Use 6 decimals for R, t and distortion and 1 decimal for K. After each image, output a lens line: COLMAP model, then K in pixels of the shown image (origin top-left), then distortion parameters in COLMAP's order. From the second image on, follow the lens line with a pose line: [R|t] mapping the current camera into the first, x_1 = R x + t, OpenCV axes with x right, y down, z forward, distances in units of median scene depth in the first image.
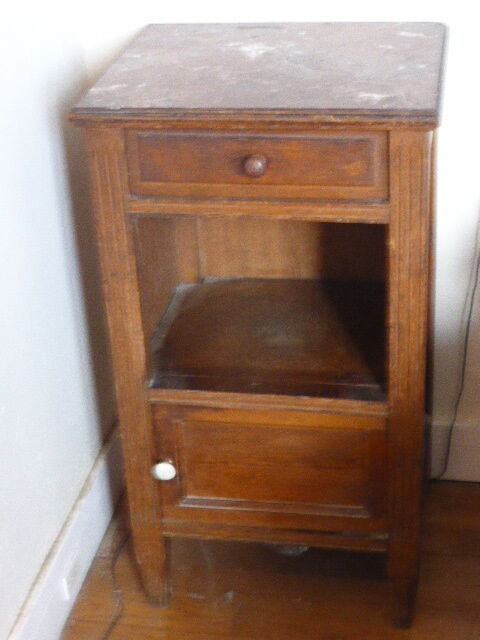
lens RADIAL K [[1222.5, 0, 240.0], [0, 1222.5, 320.0], [0, 0, 1]] dist [-0.128080, 0.149249]
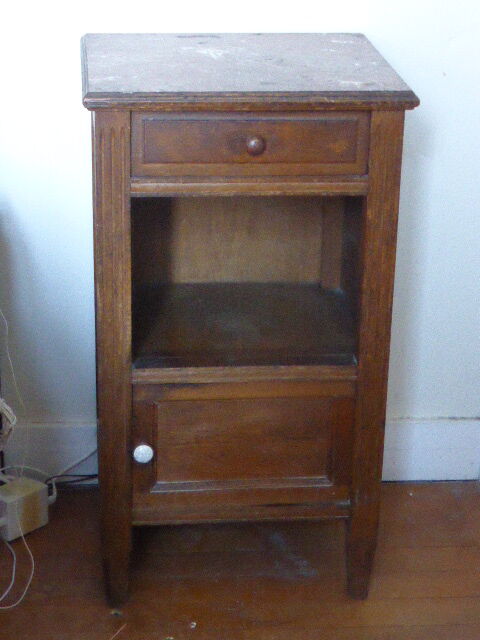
lens RADIAL K [[1506.6, 0, 255.2], [0, 1506.6, 321.1], [0, 0, 1]] dist [-0.000723, -0.188306]
pose [[0.954201, -0.036758, 0.296900, -0.384724], [0.070655, 0.992038, -0.104257, 0.169974], [-0.290703, 0.120459, 0.949200, -0.277291]]
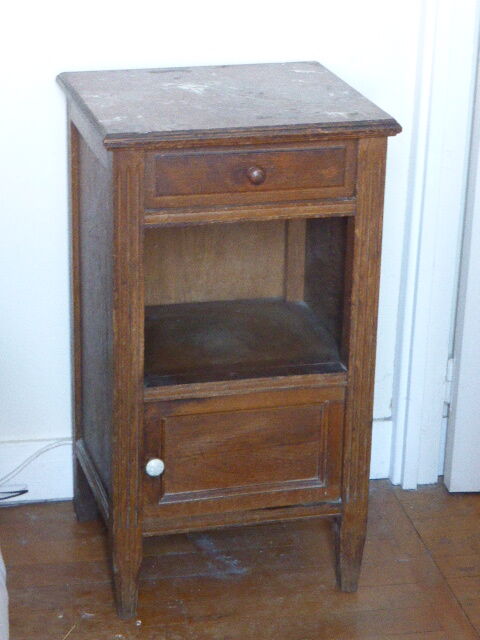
lens RADIAL K [[1741.8, 0, 240.0], [0, 1741.8, 320.0], [0, 0, 1]] dist [0.027570, -0.484717]
pose [[0.898810, -0.087762, 0.429464, -0.729075], [0.143472, 0.984686, -0.099046, 0.178425], [-0.414194, 0.150639, 0.897636, -0.509793]]
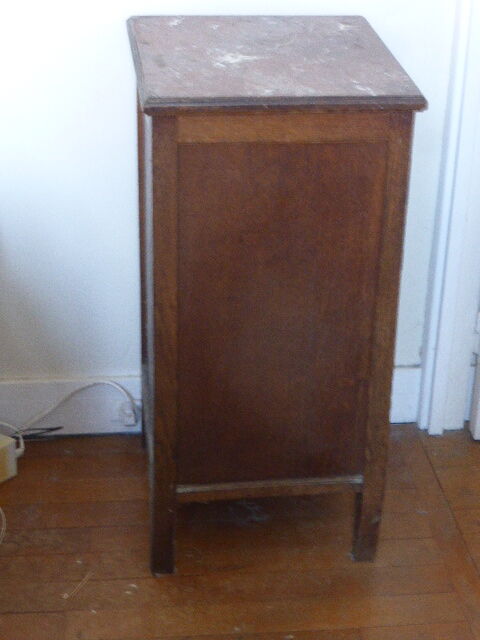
lens RADIAL K [[1433.4, 0, 240.0], [0, 1433.4, 320.0], [0, 0, 1]] dist [0.010620, -0.372300]
pose [[-0.291837, -0.383871, 0.876056, -1.291055], [0.447337, 0.754799, 0.479758, -0.707847], [-0.845412, 0.531903, -0.048559, 1.270338]]
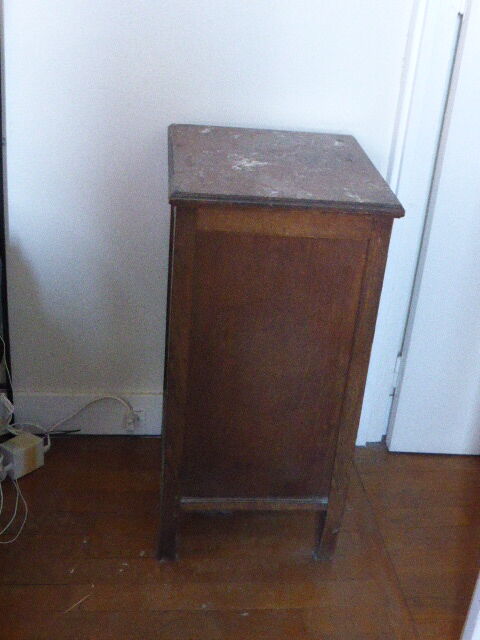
lens RADIAL K [[906.2, 0, 240.0], [0, 906.2, 320.0], [0, 0, 1]] dist [-0.027902, -0.024823]
pose [[-0.254722, -0.401964, 0.879512, -1.005355], [0.398718, 0.784946, 0.474220, -0.607601], [-0.880989, 0.471471, -0.039673, 1.214595]]
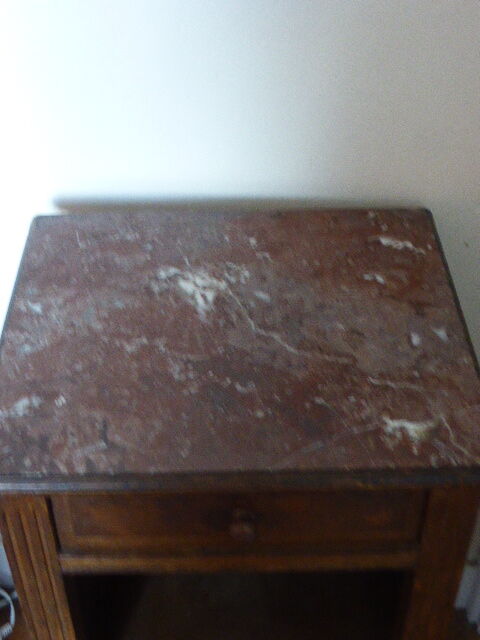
lens RADIAL K [[927.4, 0, 238.5], [0, 927.4, 352.2], [0, 0, 1]] dist [-0.053388, -0.060352]
pose [[0.979446, -0.091994, 0.179509, -0.073940], [0.049900, 0.972787, 0.226264, -0.333346], [-0.195439, -0.212656, 0.957383, 0.483872]]
